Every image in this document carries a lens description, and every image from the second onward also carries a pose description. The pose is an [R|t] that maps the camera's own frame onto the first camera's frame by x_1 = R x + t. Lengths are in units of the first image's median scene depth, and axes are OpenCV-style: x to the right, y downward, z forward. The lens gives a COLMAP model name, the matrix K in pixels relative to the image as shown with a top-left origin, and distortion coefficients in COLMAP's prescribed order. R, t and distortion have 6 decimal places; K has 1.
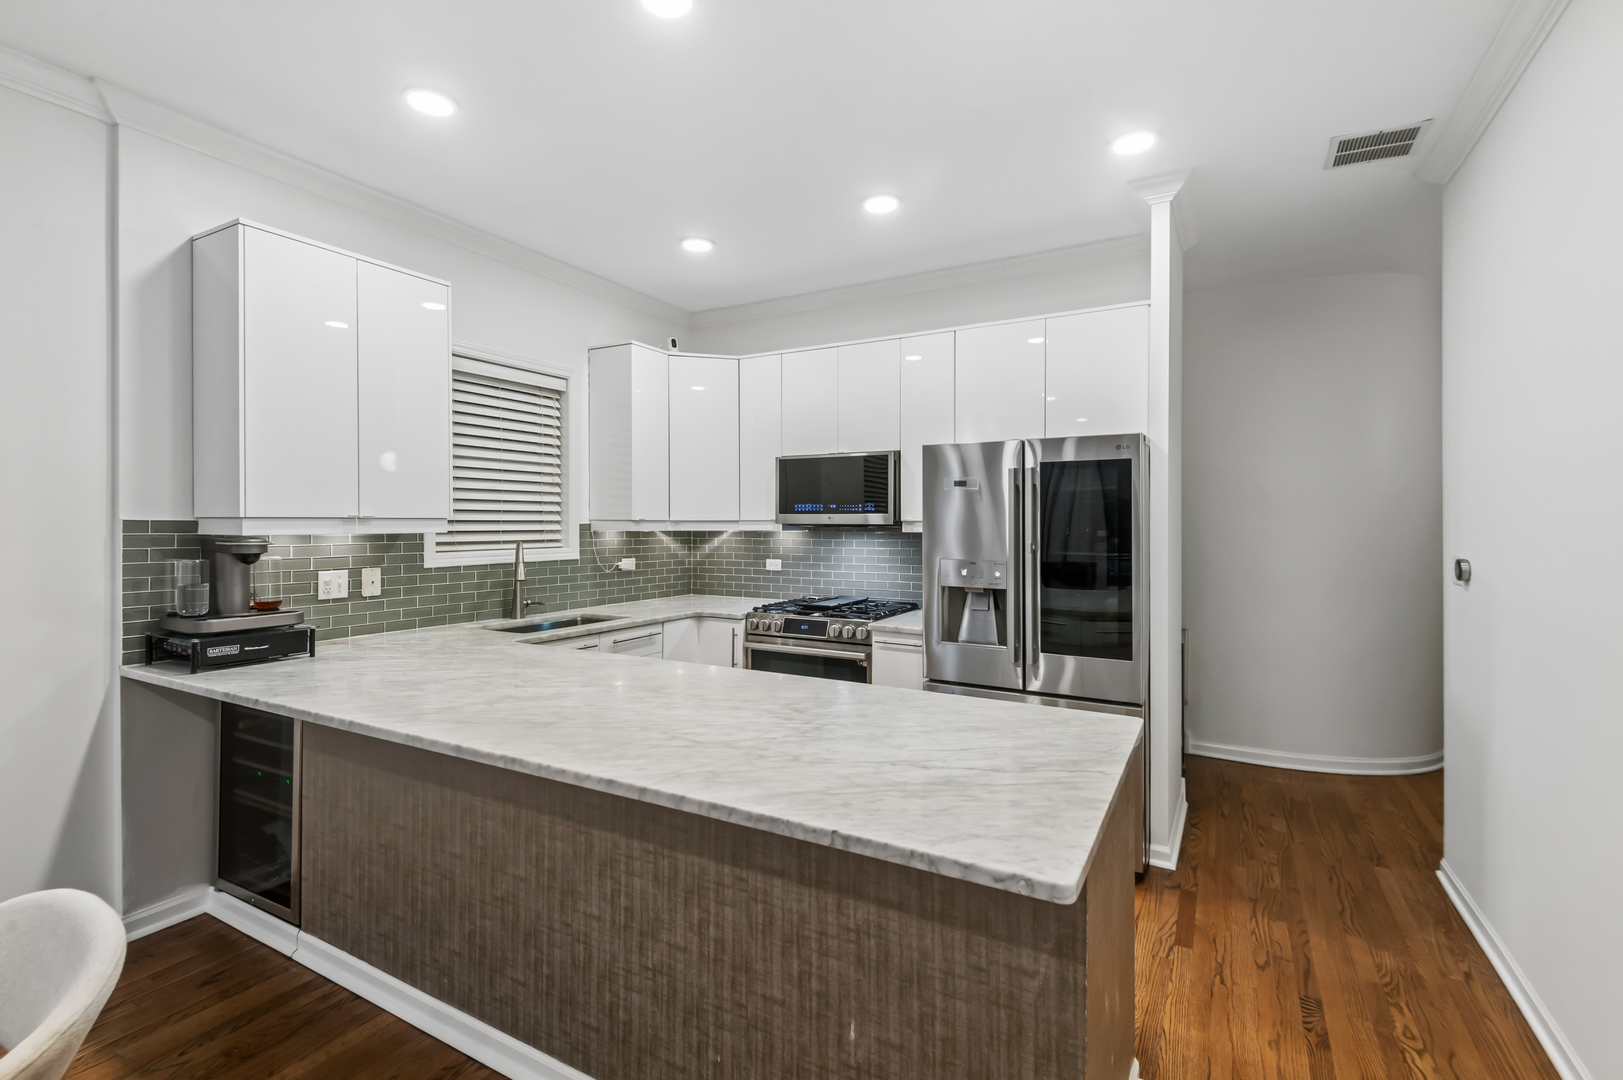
lens RADIAL K [[751.9, 0, 821.7], [0, 751.9, 498.5], [0, 0, 1]] dist [0.022056, -0.014017]
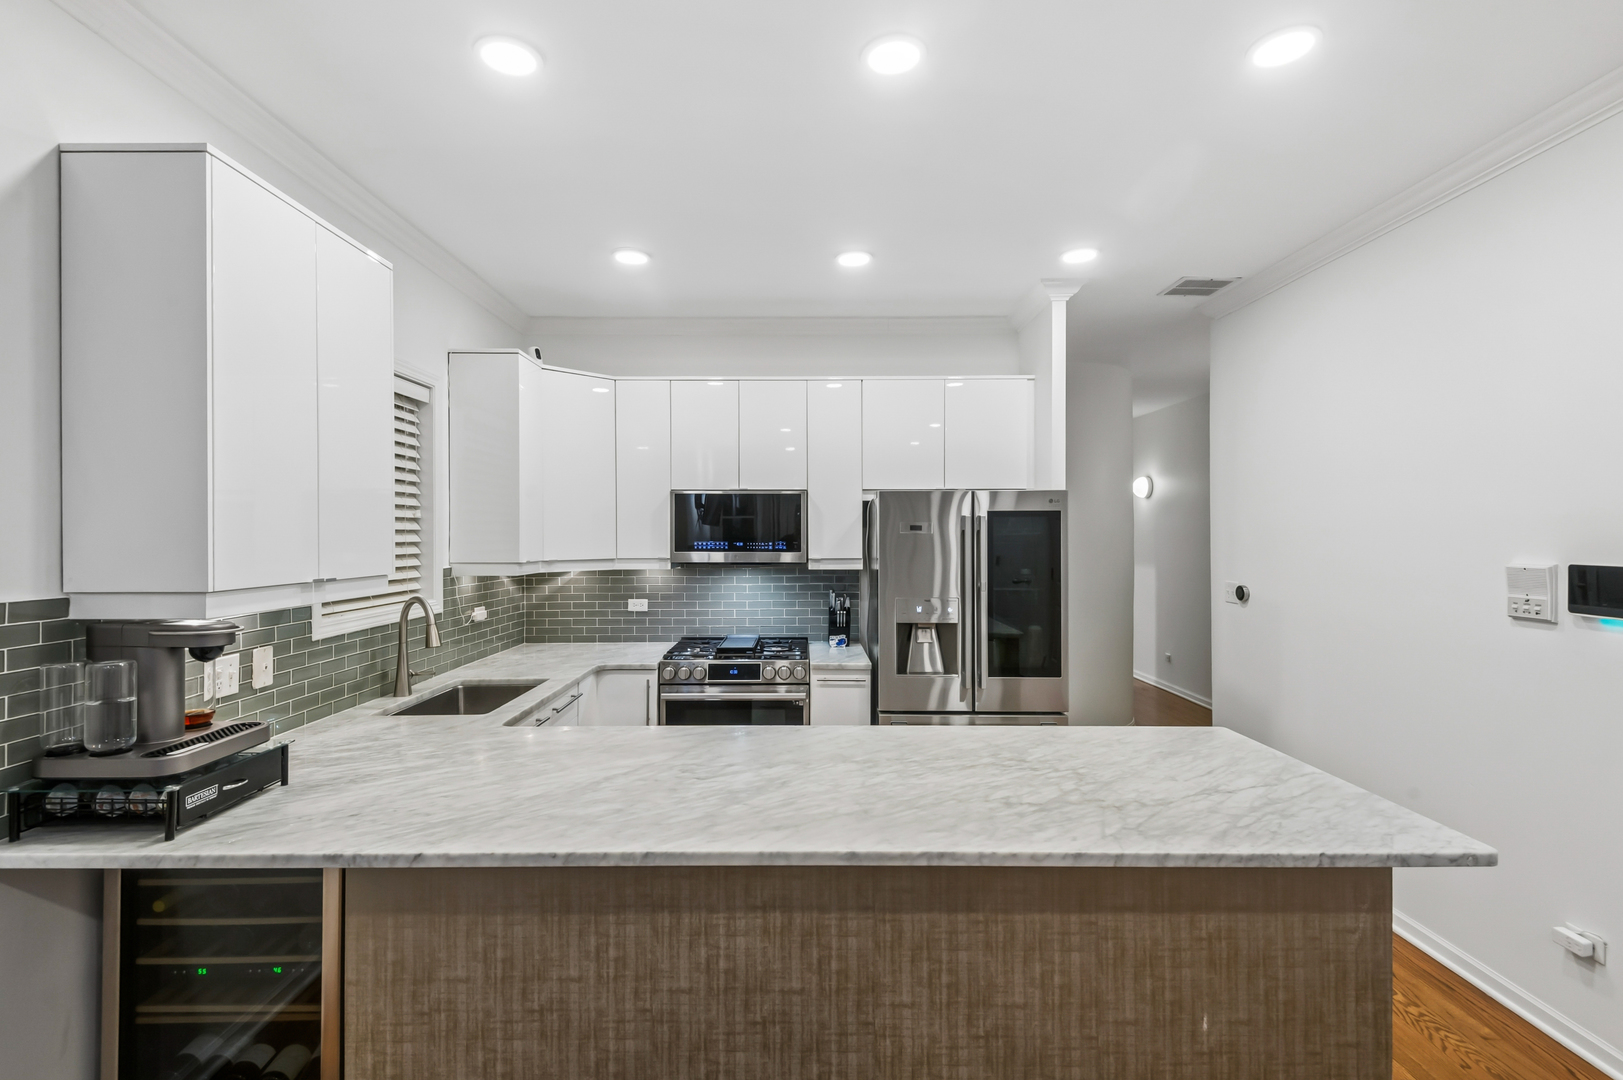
lens RADIAL K [[751.9, 0, 823.7], [0, 751.9, 514.7], [0, 0, 1]] dist [0.022056, -0.014017]
pose [[0.871031, 0.010101, 0.491125, -0.493139], [-0.011473, 0.999934, -0.000216, -0.039665], [-0.491094, -0.005447, 0.871089, 0.121261]]
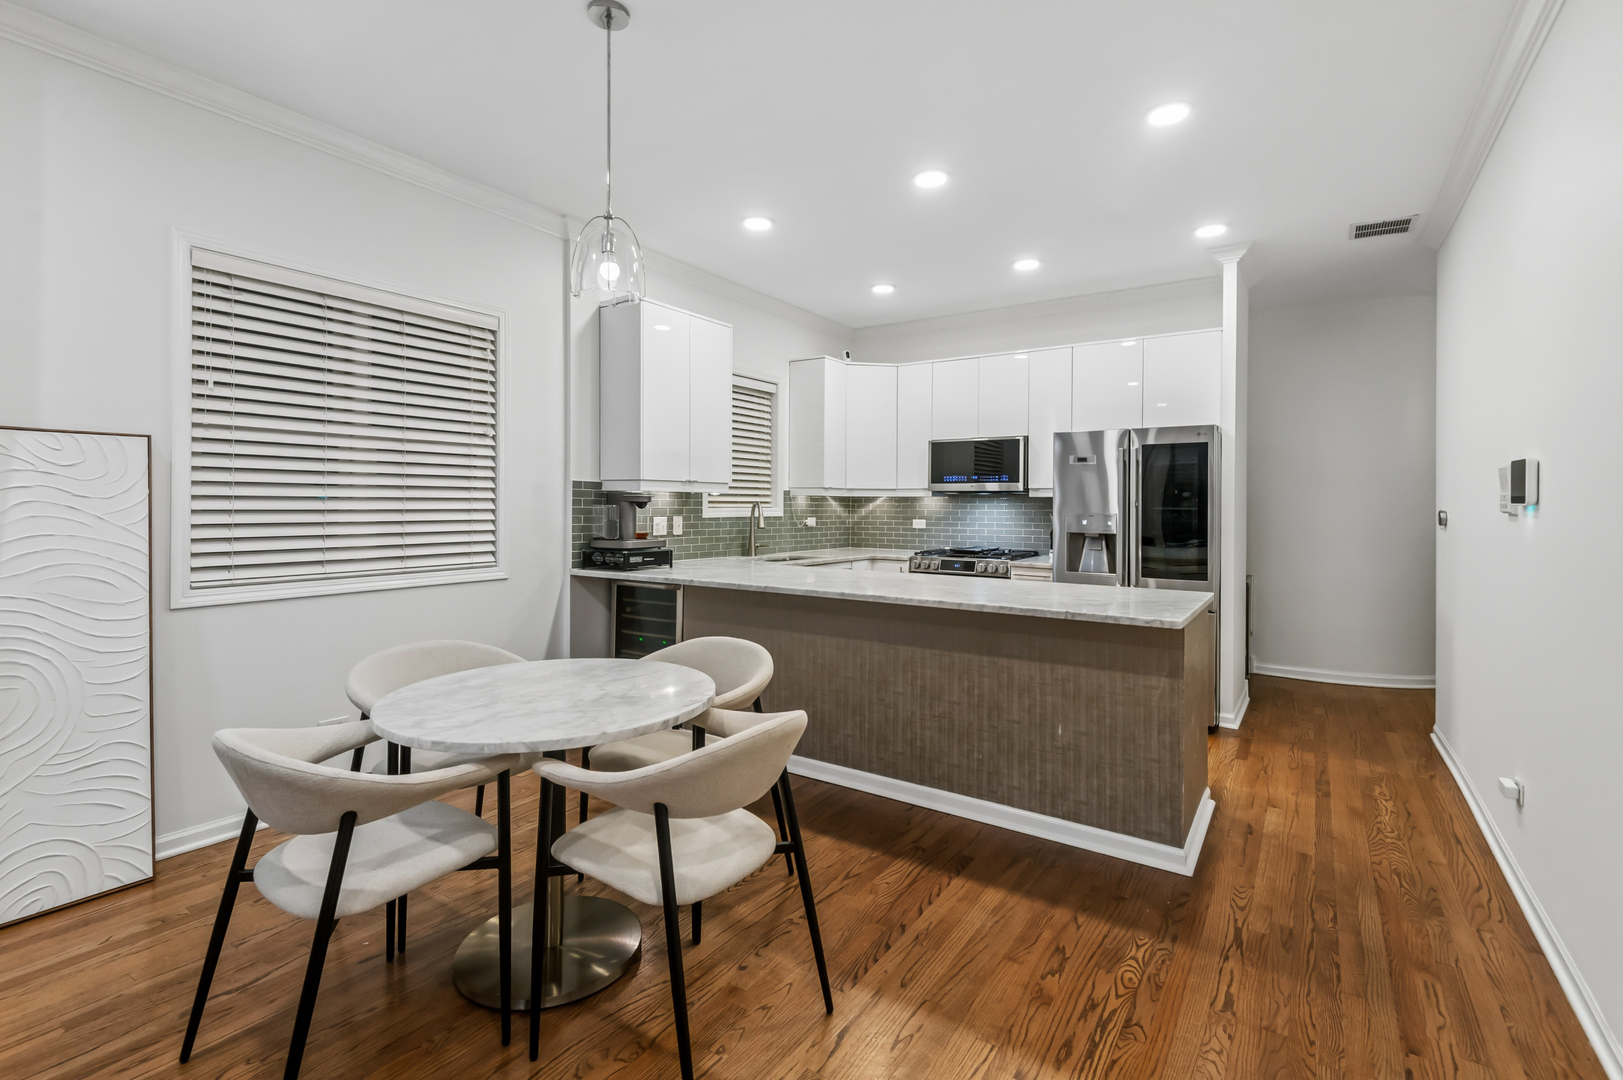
lens RADIAL K [[751.9, 0, 823.3], [0, 751.9, 491.1], [0, 0, 1]] dist [0.022056, -0.014017]
pose [[0.996916, 0.002495, -0.078438, -0.194792], [-0.001604, 0.999934, 0.011417, 0.025217], [0.078461, -0.011256, 0.996854, -0.465243]]
